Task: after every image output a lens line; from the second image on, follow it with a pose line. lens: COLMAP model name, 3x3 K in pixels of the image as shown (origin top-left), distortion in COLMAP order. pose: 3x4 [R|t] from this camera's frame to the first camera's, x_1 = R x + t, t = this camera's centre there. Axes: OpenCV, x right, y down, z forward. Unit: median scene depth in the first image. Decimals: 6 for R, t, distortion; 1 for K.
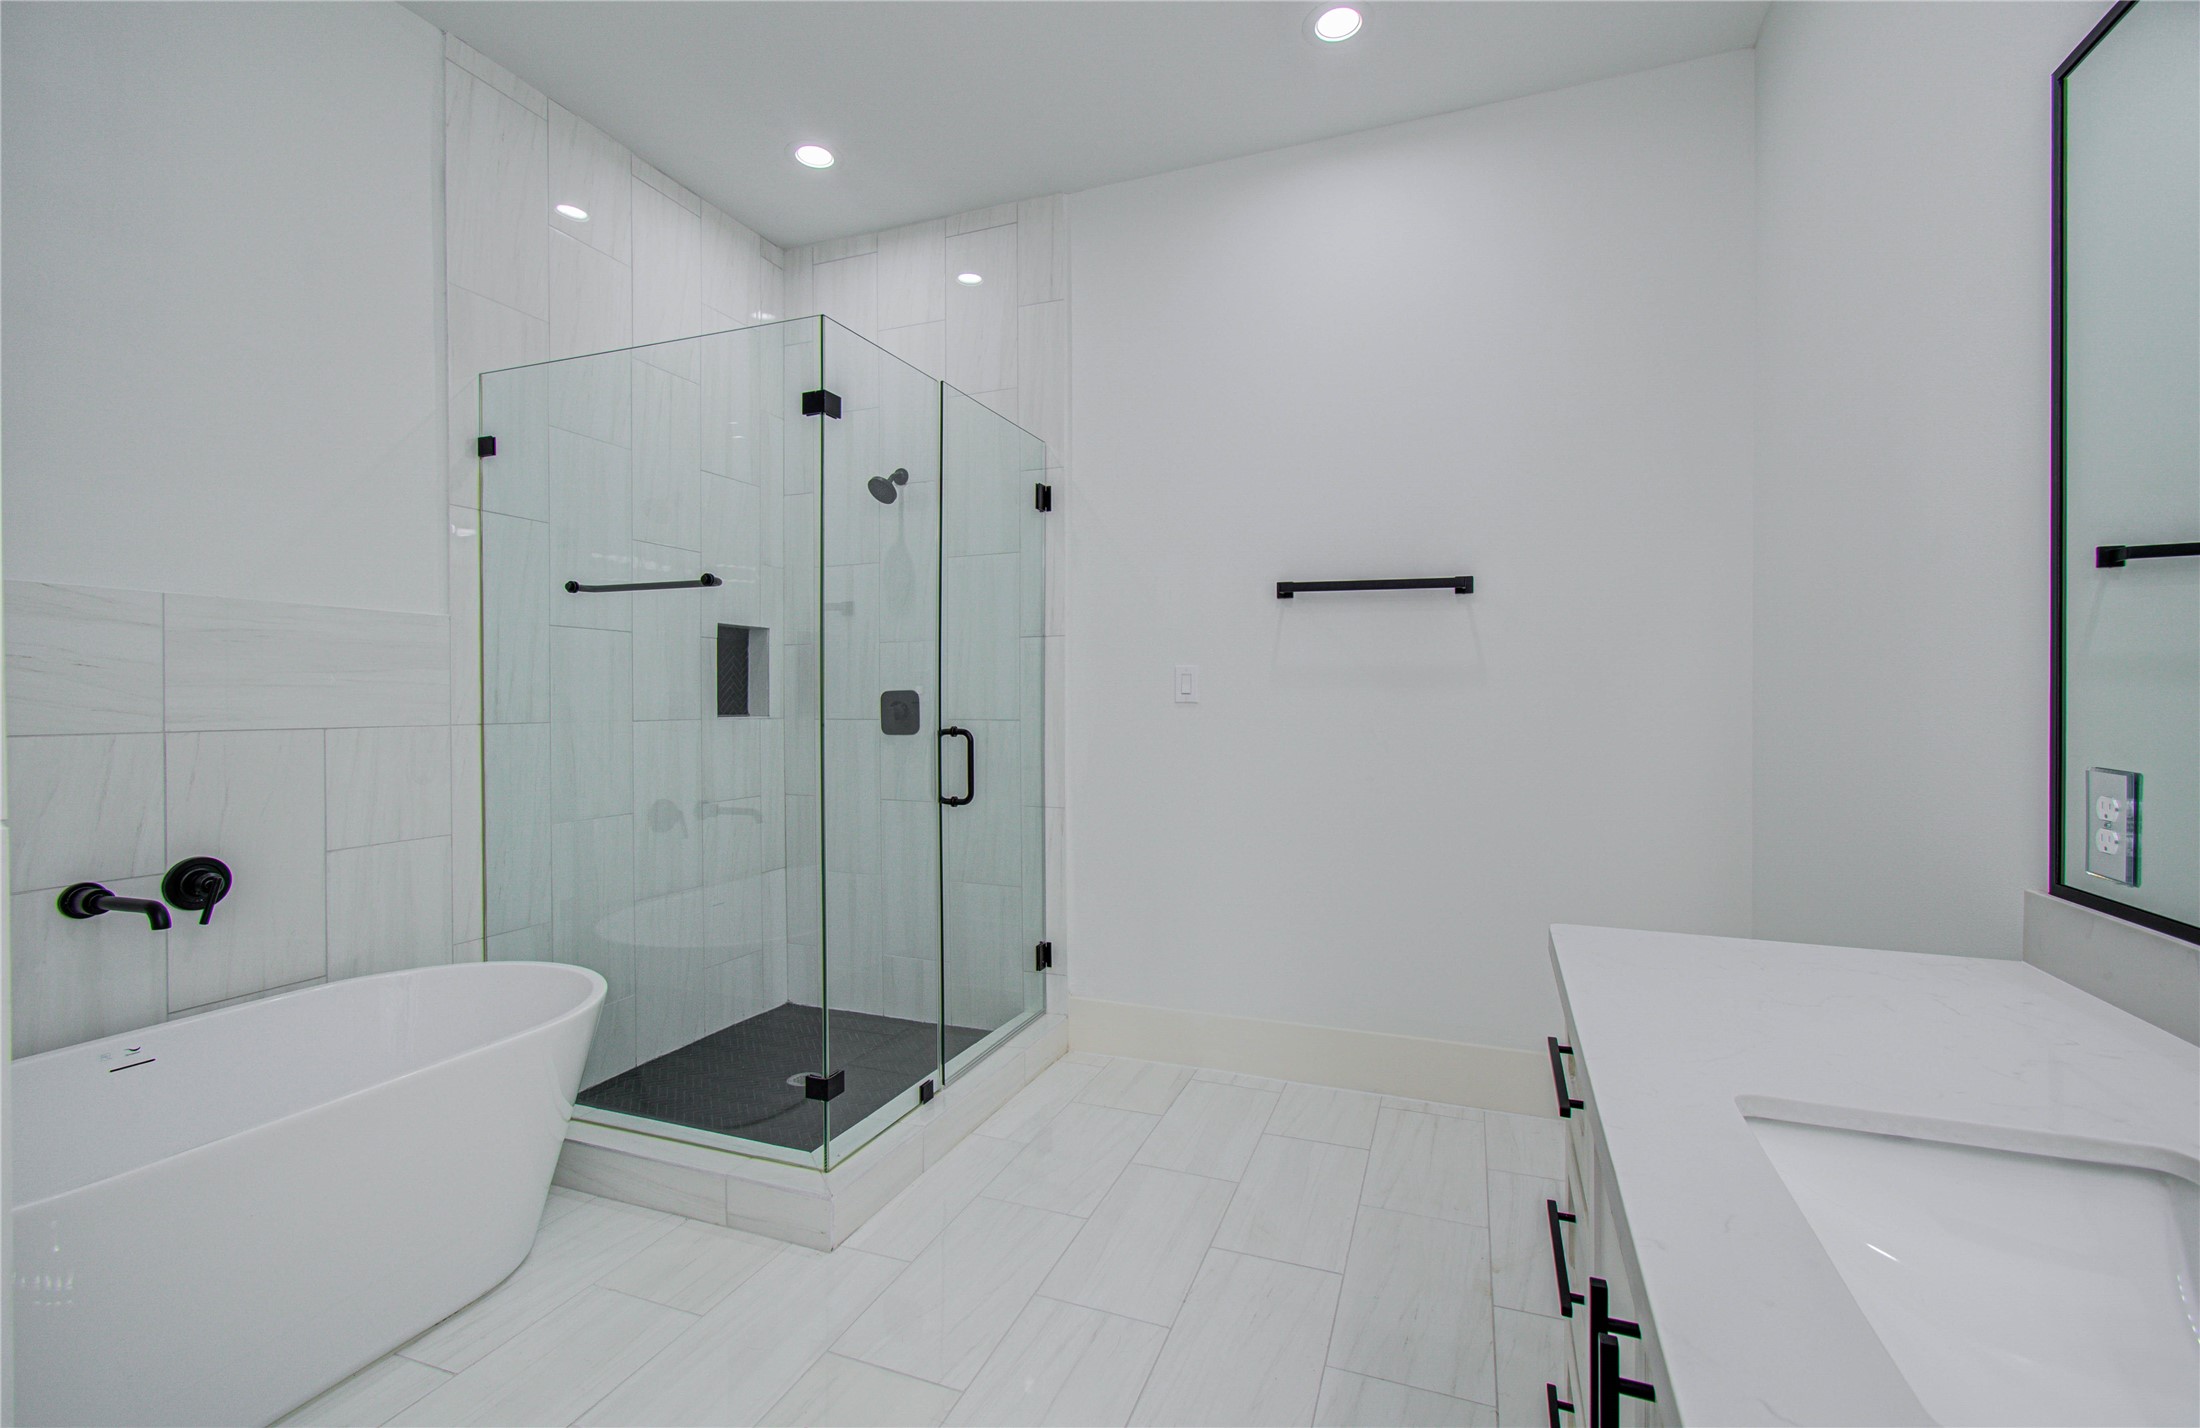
lens RADIAL K [[960.1, 0, 1098.2], [0, 960.1, 710.7], [0, 0, 1]] dist [-0.060264, 0.020132]
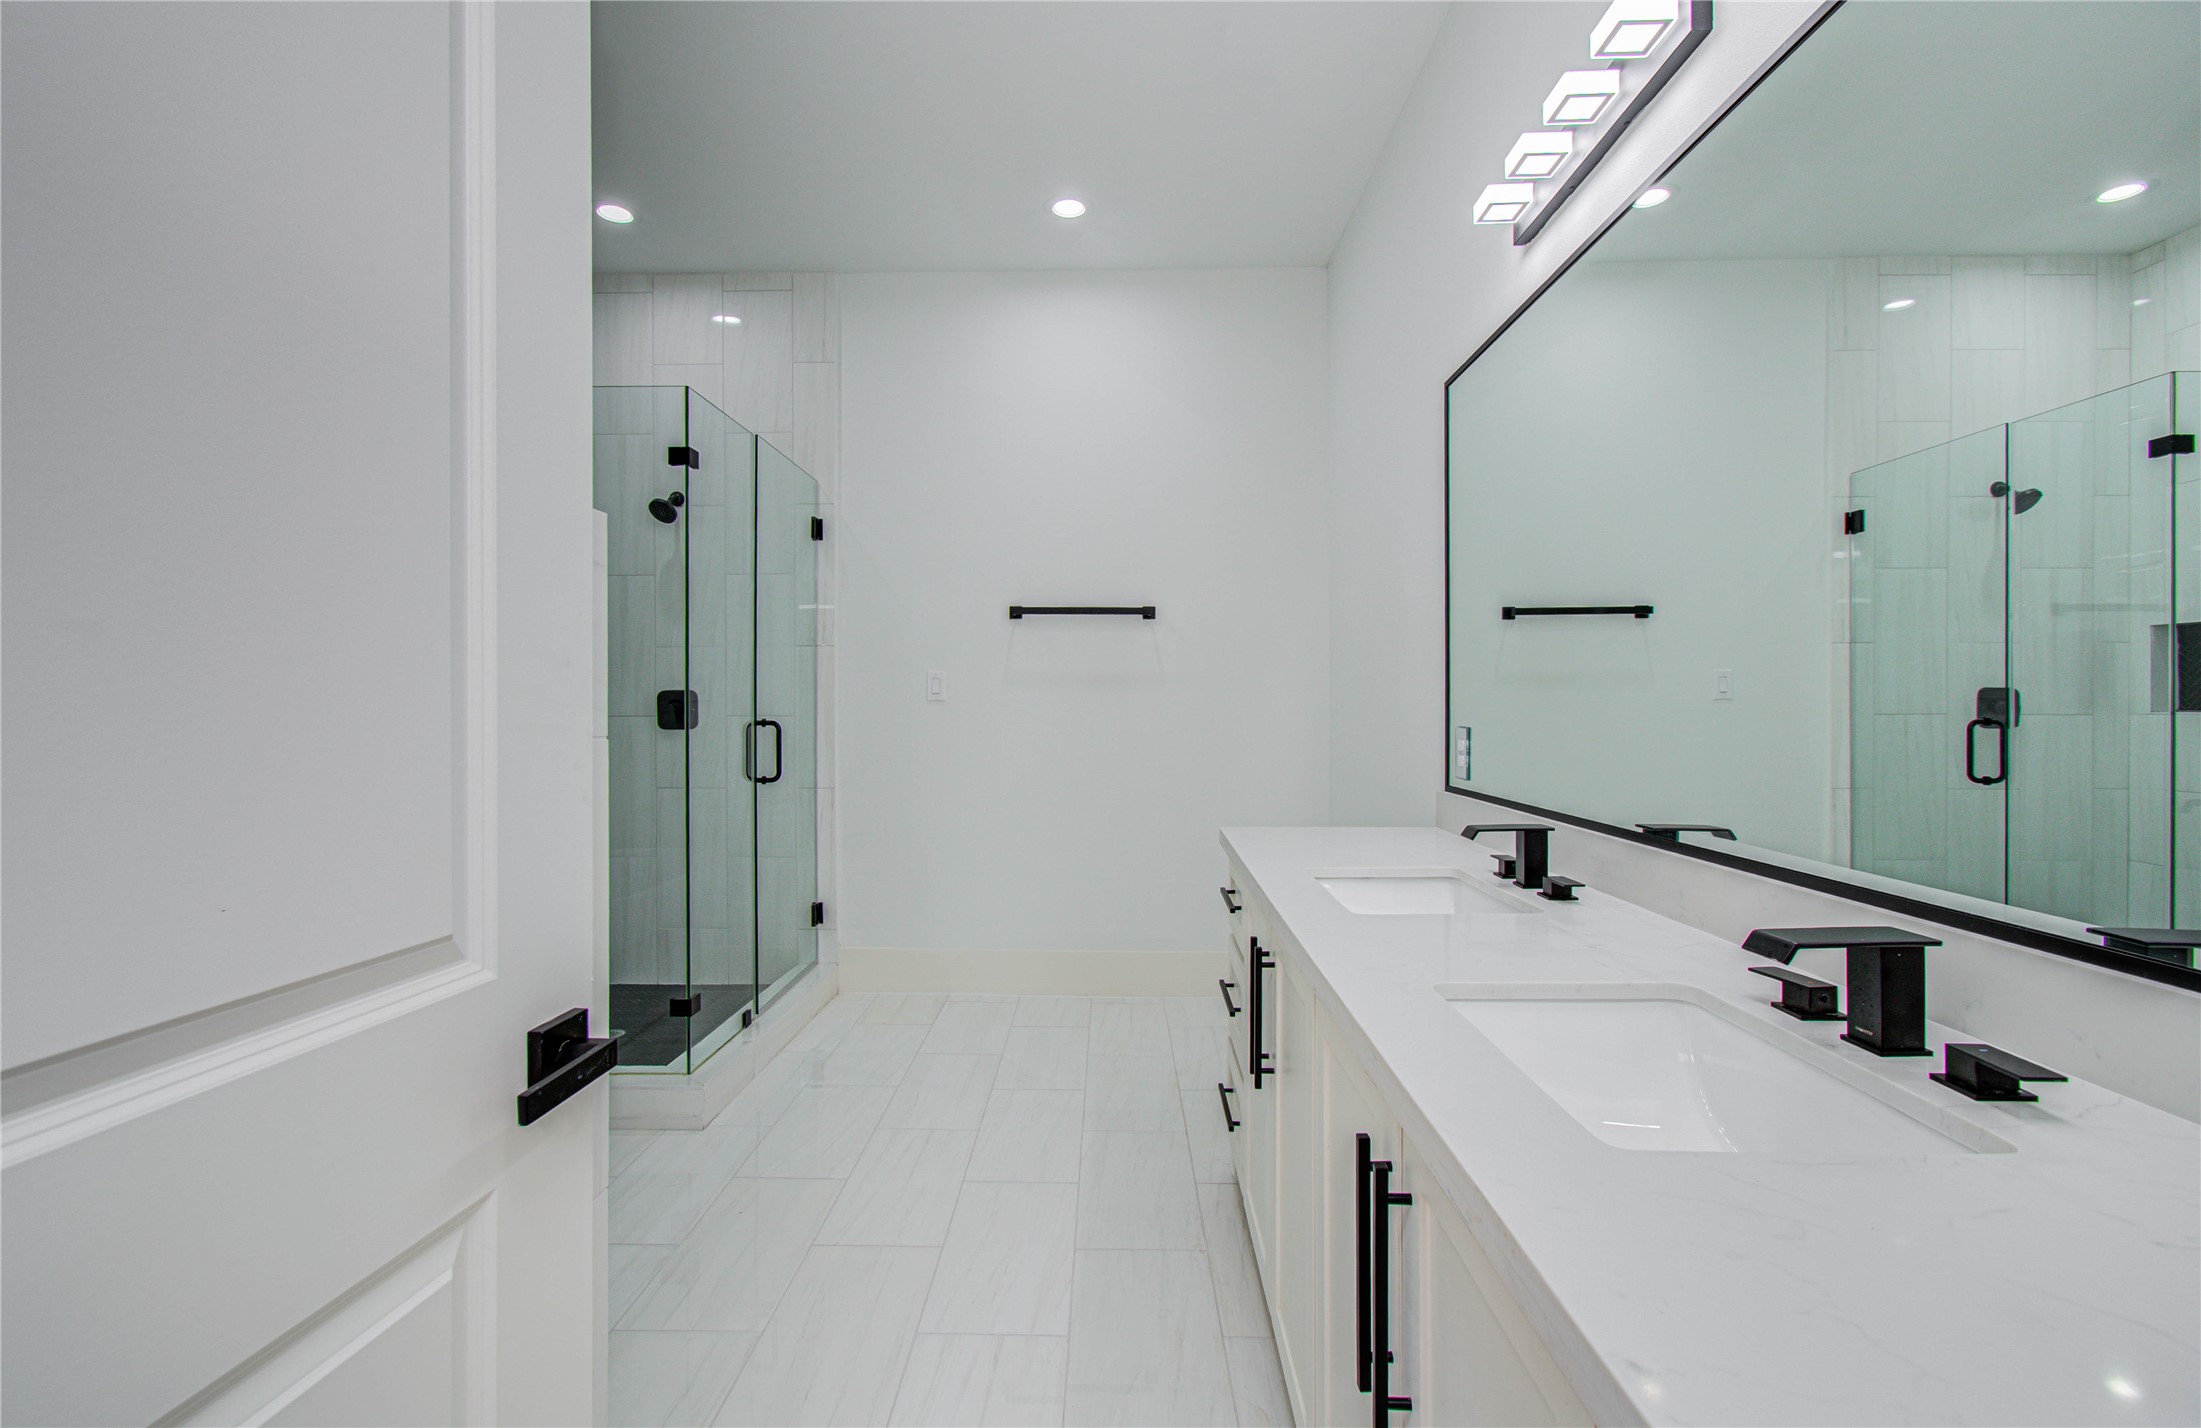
lens RADIAL K [[949.9, 0, 1100.2], [0, 949.9, 708.3], [0, 0, 1]] dist [-0.000204, -0.000026]
pose [[0.942114, -0.003547, 0.335275, -0.145185], [0.005091, 0.999980, -0.003725, 0.009122], [-0.335255, 0.005216, 0.942113, -0.275906]]
